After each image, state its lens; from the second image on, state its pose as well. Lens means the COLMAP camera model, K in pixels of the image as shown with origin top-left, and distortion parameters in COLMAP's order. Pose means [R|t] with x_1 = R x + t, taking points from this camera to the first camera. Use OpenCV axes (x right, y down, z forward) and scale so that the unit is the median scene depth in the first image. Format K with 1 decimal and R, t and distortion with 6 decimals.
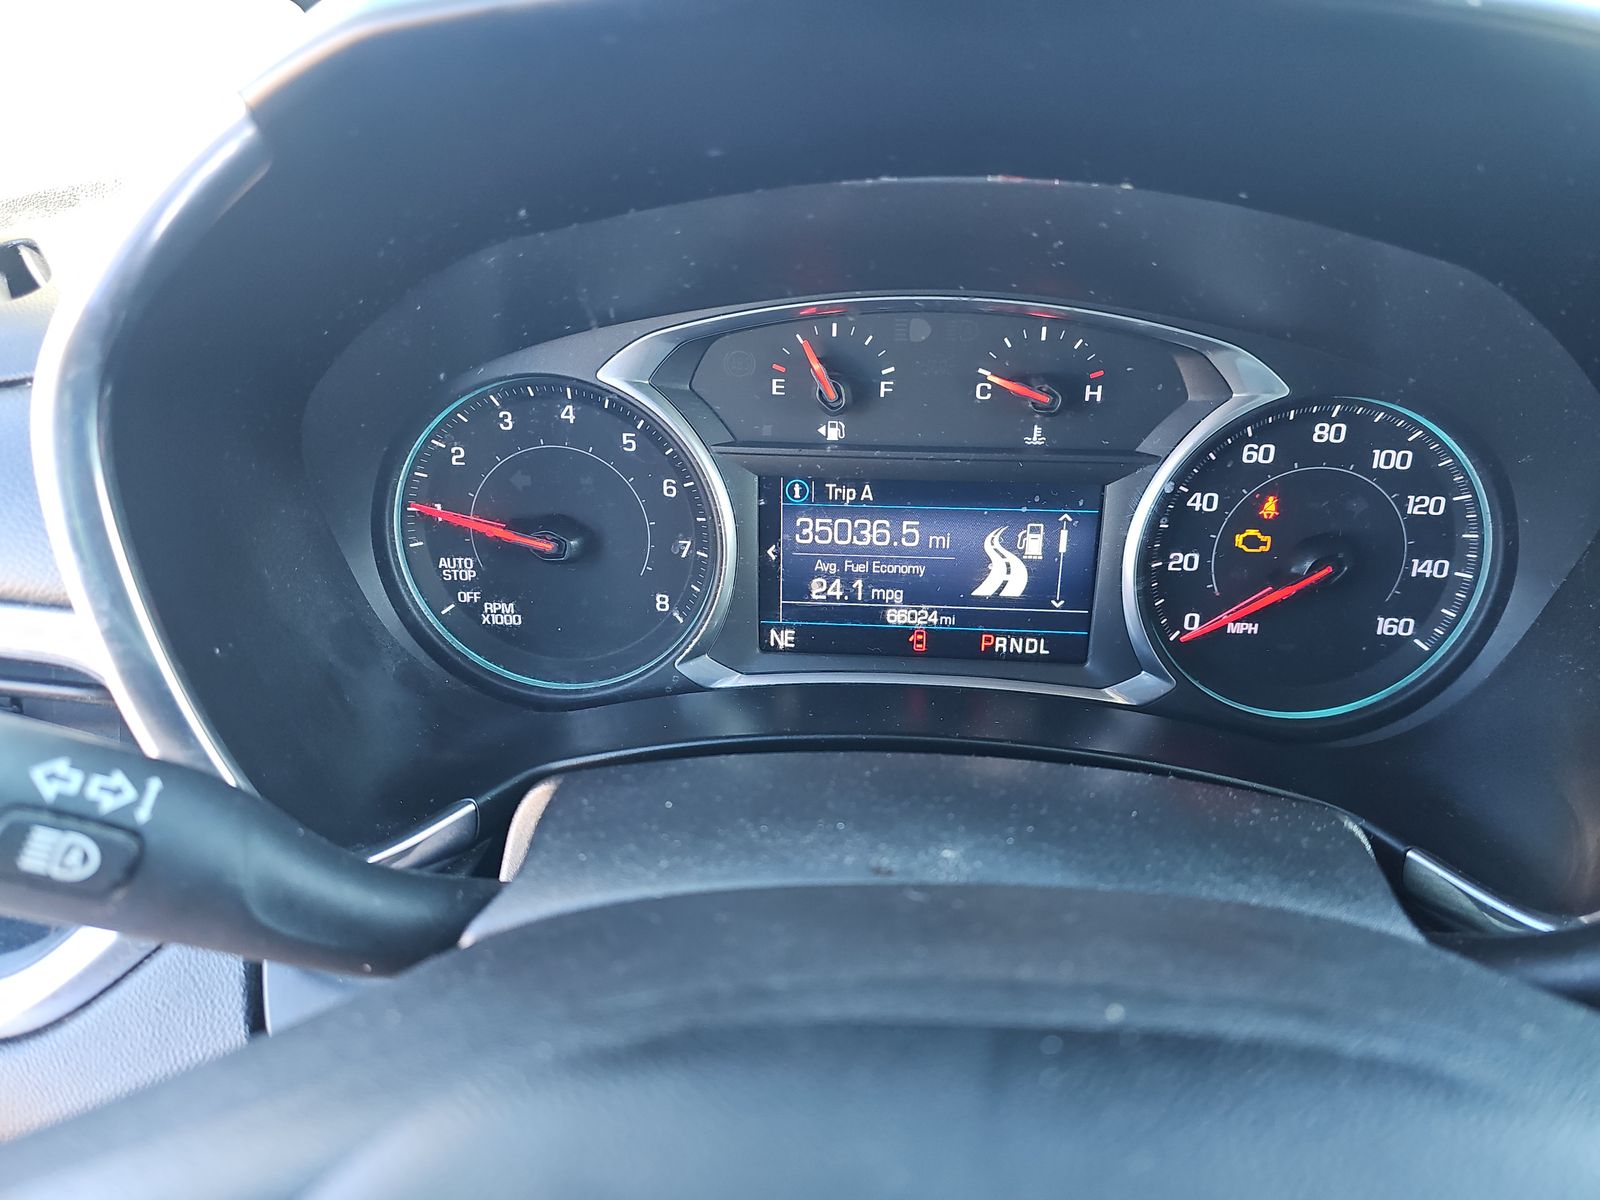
lens RADIAL K [[1061.3, 0, 800.0], [0, 1061.3, 600.0], [0, 0, 1]] dist [-0.005343, -0.004396]
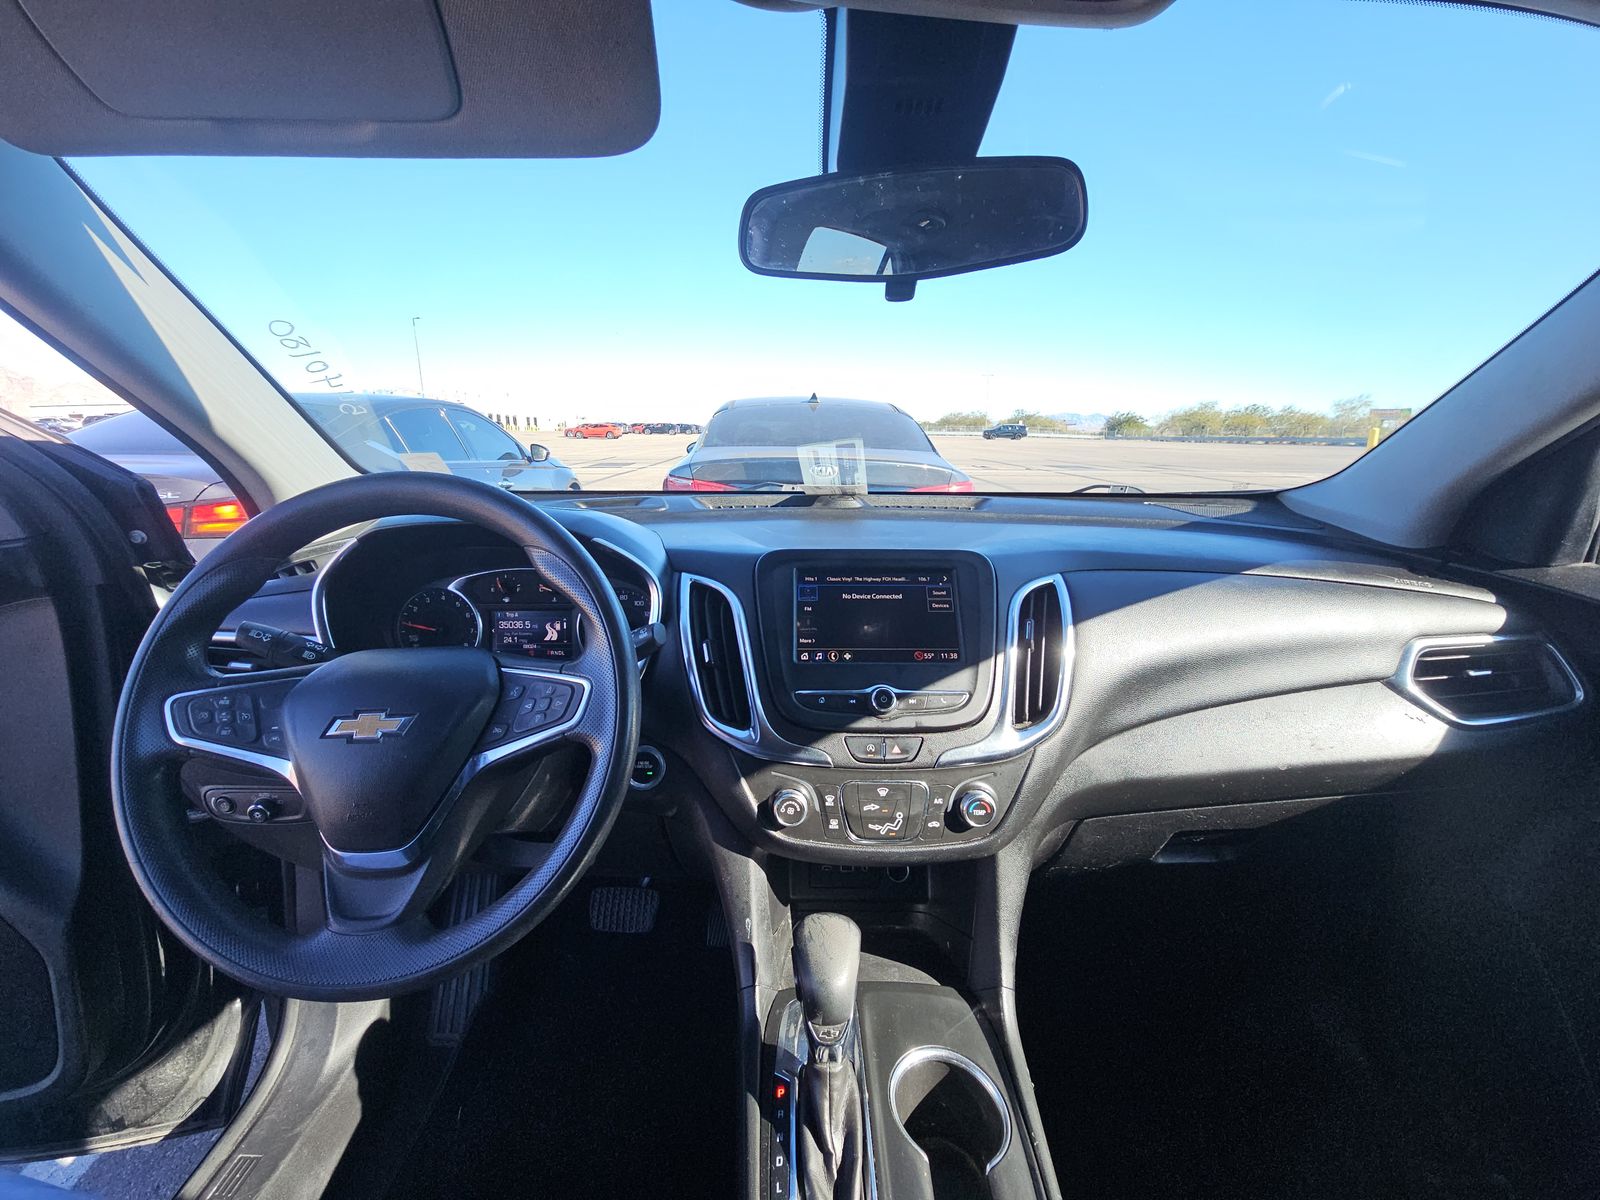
lens RADIAL K [[685.5, 0, 800.0], [0, 685.5, 600.0], [0, 0, 1]] dist [0.000261, -0.000233]
pose [[0.998828, -0.023575, 0.042277, 1.039348], [0.032215, 0.975625, -0.217067, 0.448491], [-0.036129, 0.218175, 0.975241, -1.617733]]
